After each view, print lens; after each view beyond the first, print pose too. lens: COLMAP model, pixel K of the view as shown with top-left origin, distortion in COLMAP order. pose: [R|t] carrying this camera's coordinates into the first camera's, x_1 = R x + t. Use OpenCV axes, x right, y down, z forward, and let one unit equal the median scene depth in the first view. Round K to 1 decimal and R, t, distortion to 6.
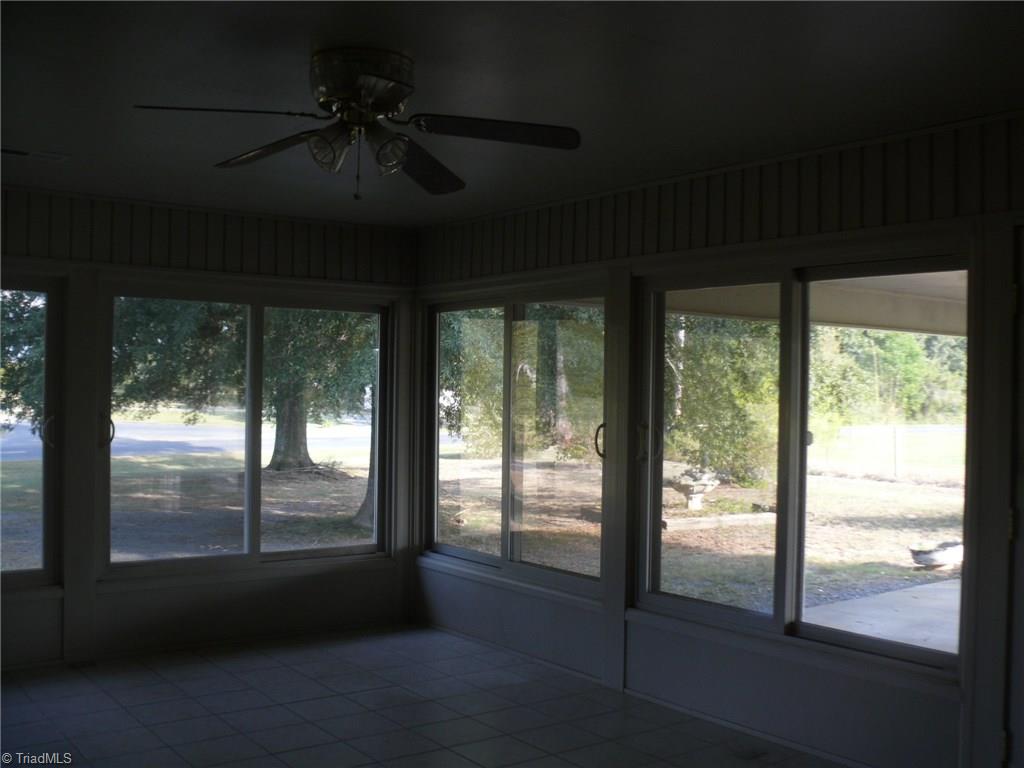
lens RADIAL K [[1090.7, 0, 563.8], [0, 1090.7, 381.2], [0, 0, 1]] dist [-0.194067, 0.251954]
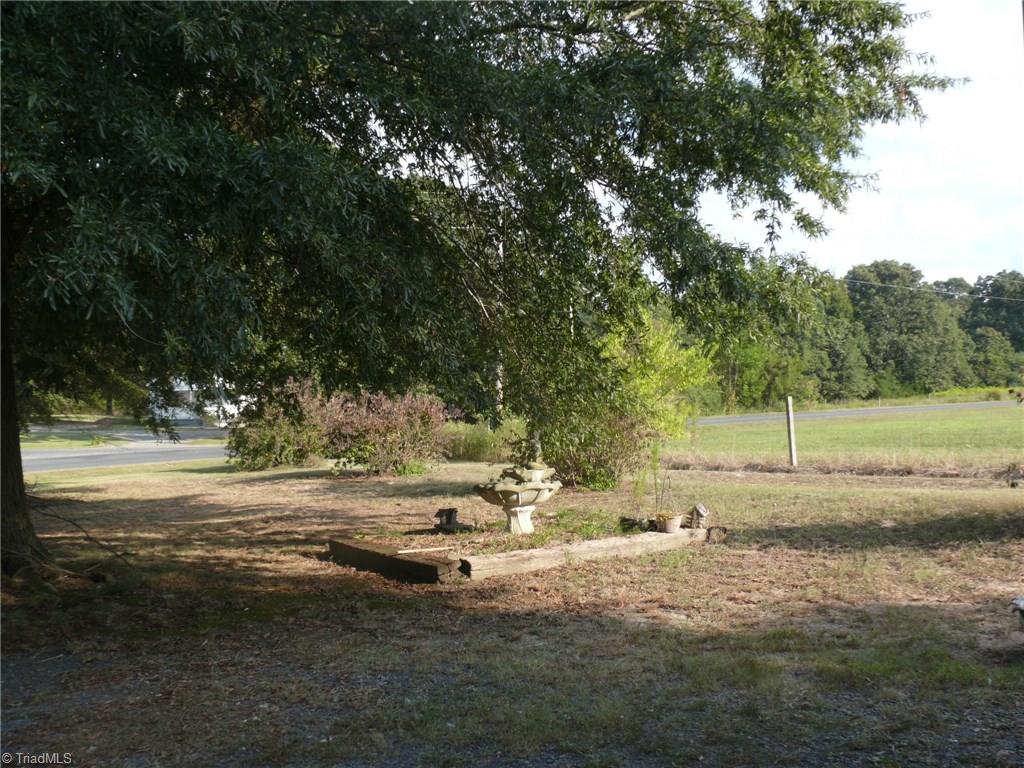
lens RADIAL K [[1090.7, 0, 563.8], [0, 1090.7, 381.2], [0, 0, 1]] dist [-0.194067, 0.251954]
pose [[0.986288, -0.040700, 0.159935, 0.057350], [0.041837, 0.999117, -0.003752, 0.043564], [-0.159641, 0.010391, 0.987120, 0.455519]]
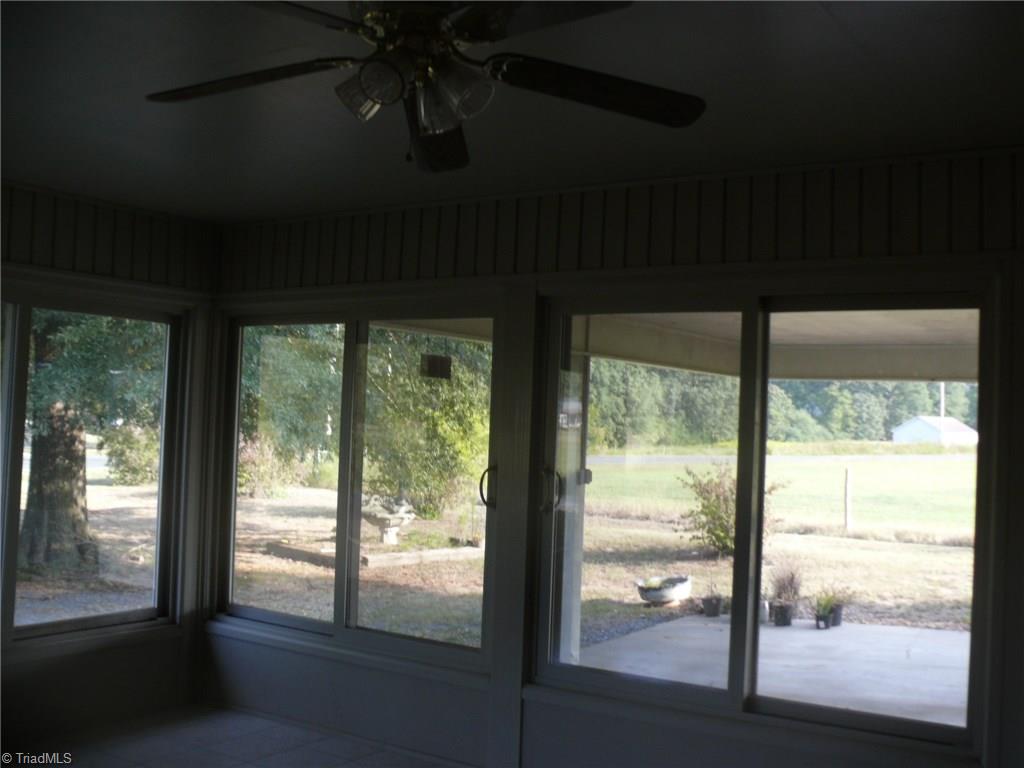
lens RADIAL K [[1090.7, 0, 563.8], [0, 1090.7, 381.2], [0, 0, 1]] dist [-0.194067, 0.251954]
pose [[0.942181, 0.033064, 0.333469, -0.060716], [-0.025150, 0.999291, -0.028022, -0.001667], [-0.334159, 0.018015, 0.942345, 0.056796]]
